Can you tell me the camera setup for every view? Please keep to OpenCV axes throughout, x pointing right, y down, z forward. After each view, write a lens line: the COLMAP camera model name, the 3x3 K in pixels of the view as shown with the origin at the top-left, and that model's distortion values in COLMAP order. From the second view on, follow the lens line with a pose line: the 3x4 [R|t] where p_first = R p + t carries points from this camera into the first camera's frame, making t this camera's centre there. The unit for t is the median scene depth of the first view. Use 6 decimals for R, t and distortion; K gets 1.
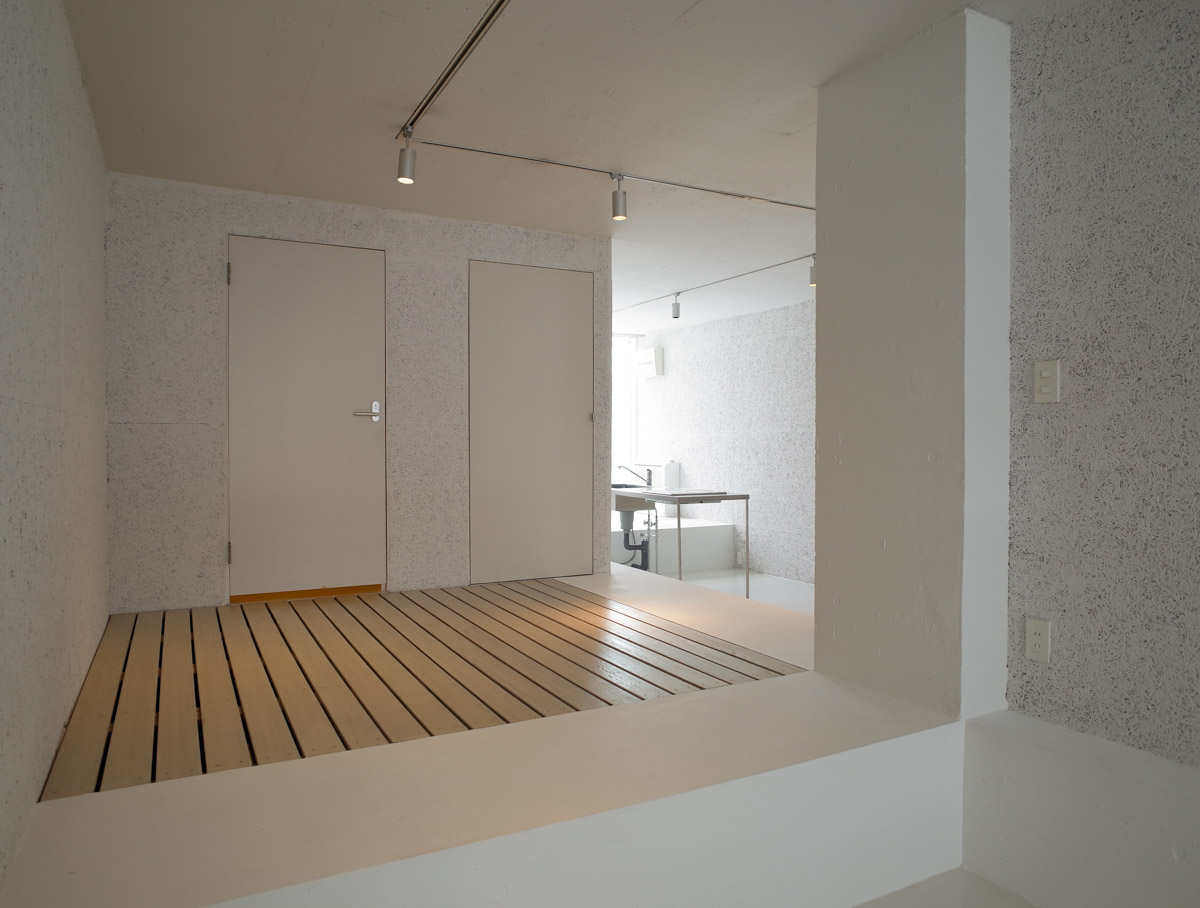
lens RADIAL K [[797.3, 0, 598.4], [0, 797.3, 451.5], [0, 0, 1]] dist [-0.038066, 0.029198]
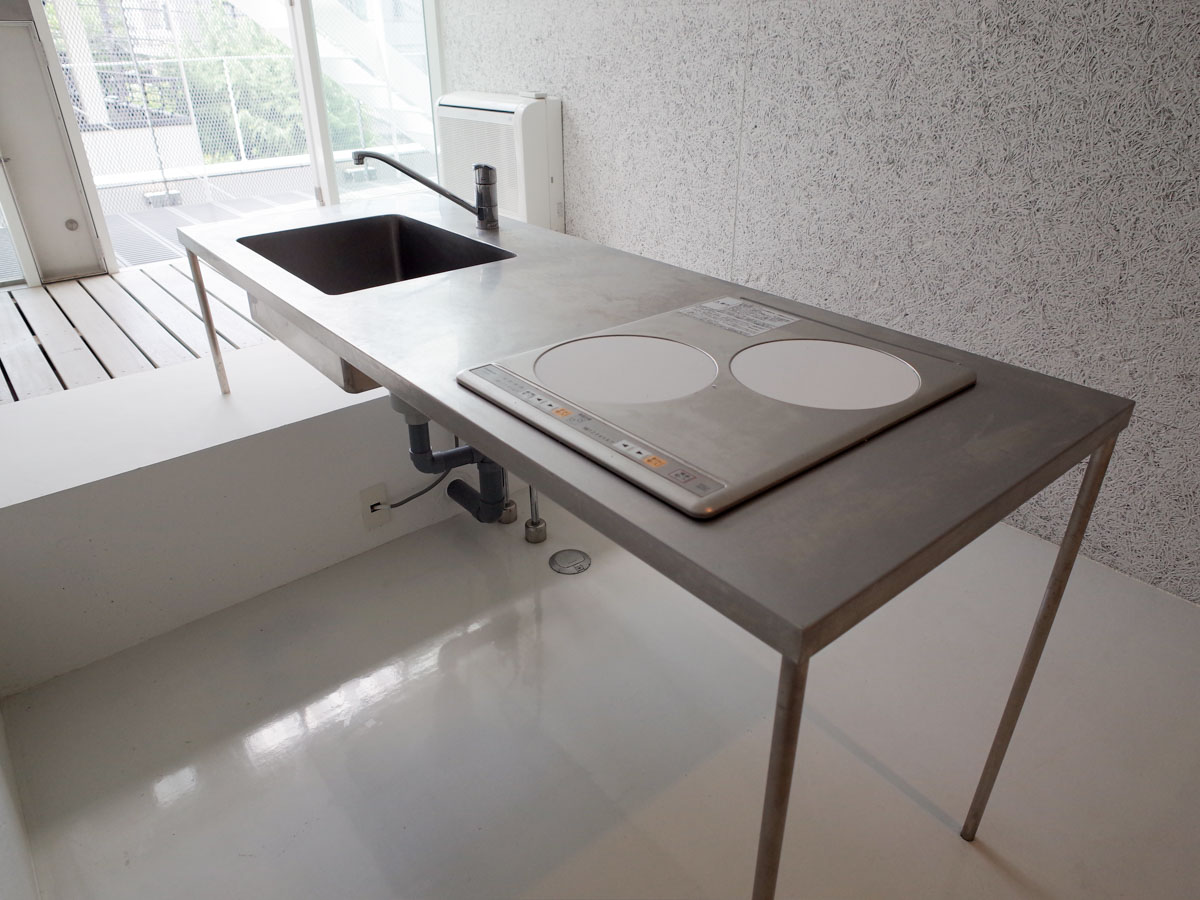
lens RADIAL K [[794.5, 0, 598.5], [0, 794.5, 450.4], [0, 0, 1]] dist [-0.033318, 0.020982]
pose [[0.978647, -0.103939, 0.177333, 0.043529], [0.012401, 0.891013, 0.453809, -0.008032], [-0.205174, -0.441920, 0.873276, 0.699421]]
